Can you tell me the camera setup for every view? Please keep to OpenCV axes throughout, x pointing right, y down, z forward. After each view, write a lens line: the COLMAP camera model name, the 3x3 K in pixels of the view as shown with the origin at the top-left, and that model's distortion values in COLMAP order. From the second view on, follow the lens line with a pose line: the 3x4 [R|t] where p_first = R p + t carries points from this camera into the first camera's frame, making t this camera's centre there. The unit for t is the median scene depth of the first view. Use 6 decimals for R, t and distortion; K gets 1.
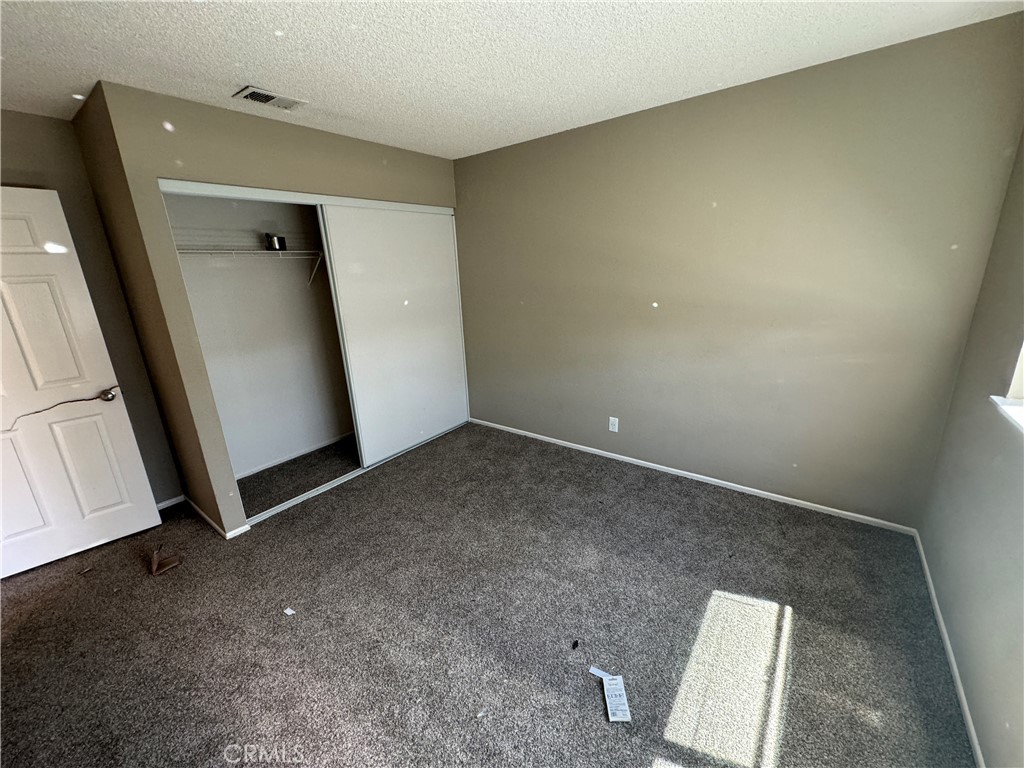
lens RADIAL K [[407.6, 0, 512.7], [0, 407.6, 382.6], [0, 0, 1]] dist [-0.003157, 0.000497]
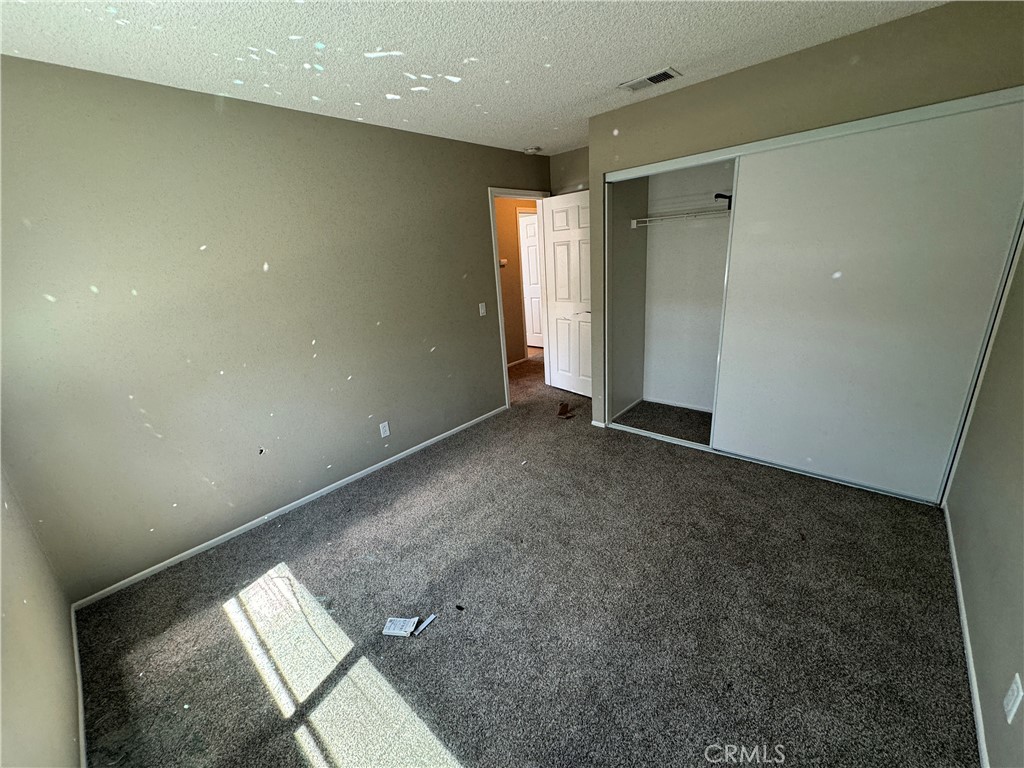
lens RADIAL K [[407.6, 0, 506.8], [0, 407.6, 380.1], [0, 0, 1]] dist [-0.003157, 0.000497]
pose [[-0.084435, 0.346370, -0.934290, 0.698845], [-0.200654, 0.912520, 0.356433, -0.242073], [0.976017, 0.217565, -0.007548, 0.730487]]
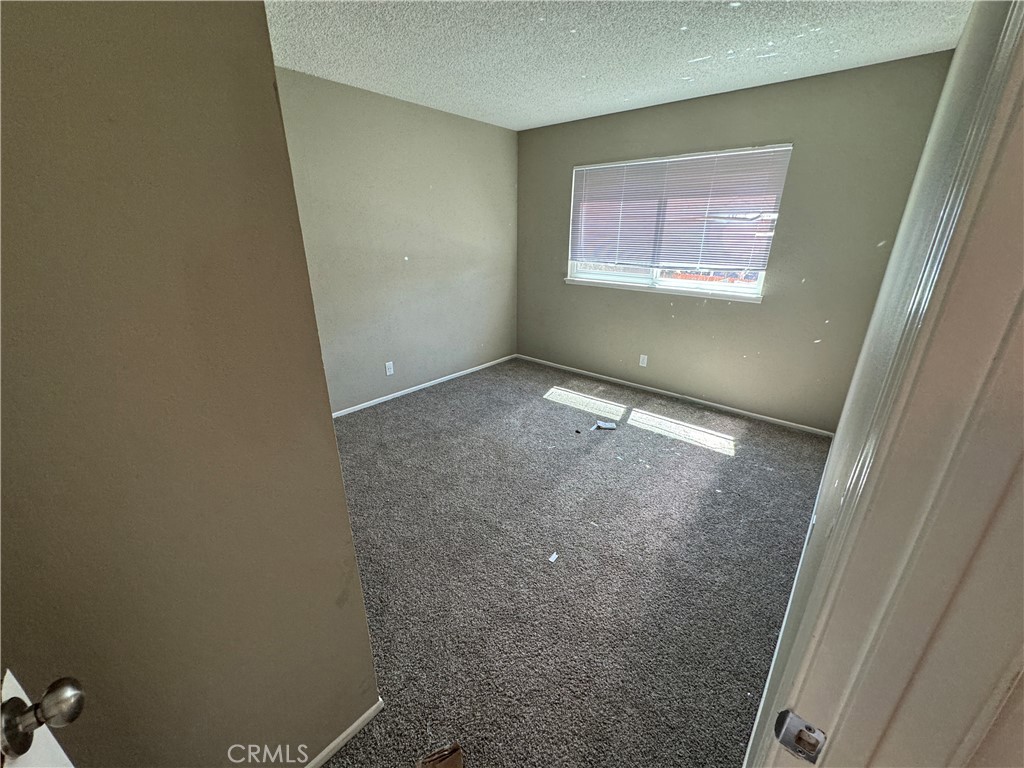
lens RADIAL K [[407.6, 0, 513.2], [0, 407.6, 379.4], [0, 0, 1]] dist [-0.003157, 0.000497]
pose [[0.059133, -0.297946, 0.952750, -1.139938], [0.267815, 0.924166, 0.272385, -0.118625], [-0.961654, 0.239053, 0.134443, 0.715302]]
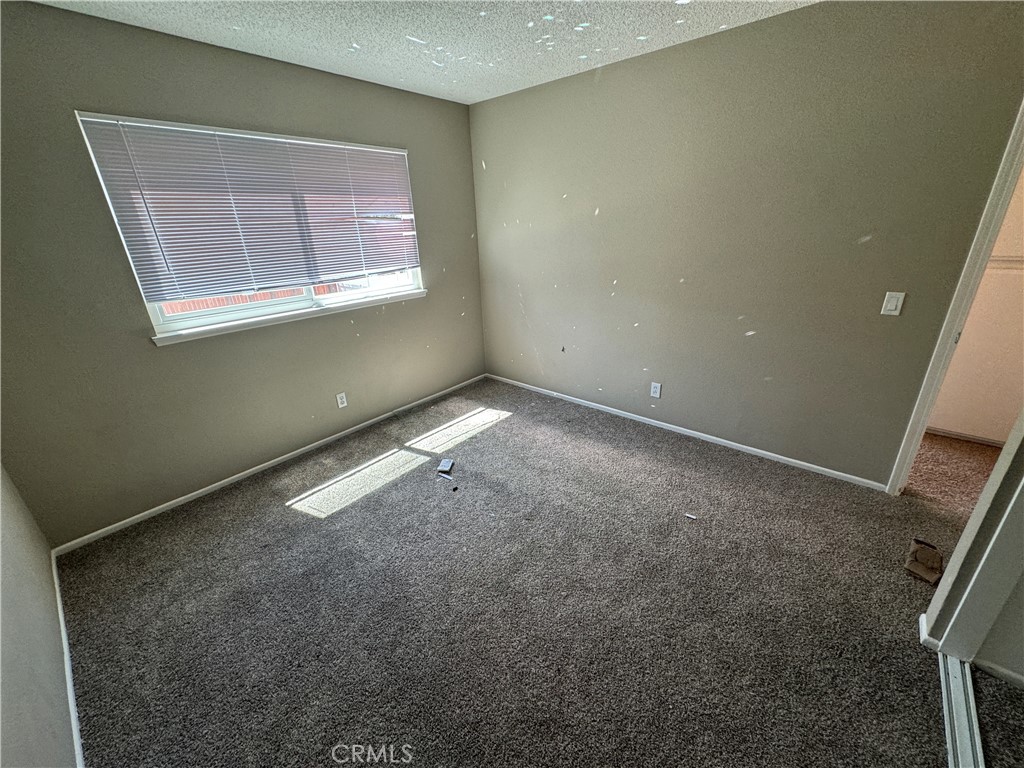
lens RADIAL K [[407.6, 0, 514.3], [0, 407.6, 379.3], [0, 0, 1]] dist [-0.003157, 0.000497]
pose [[-0.995040, 0.055060, 0.082844, -0.143921], [0.093948, 0.793873, 0.600783, -0.385283], [-0.032688, 0.605586, -0.795108, 1.401409]]
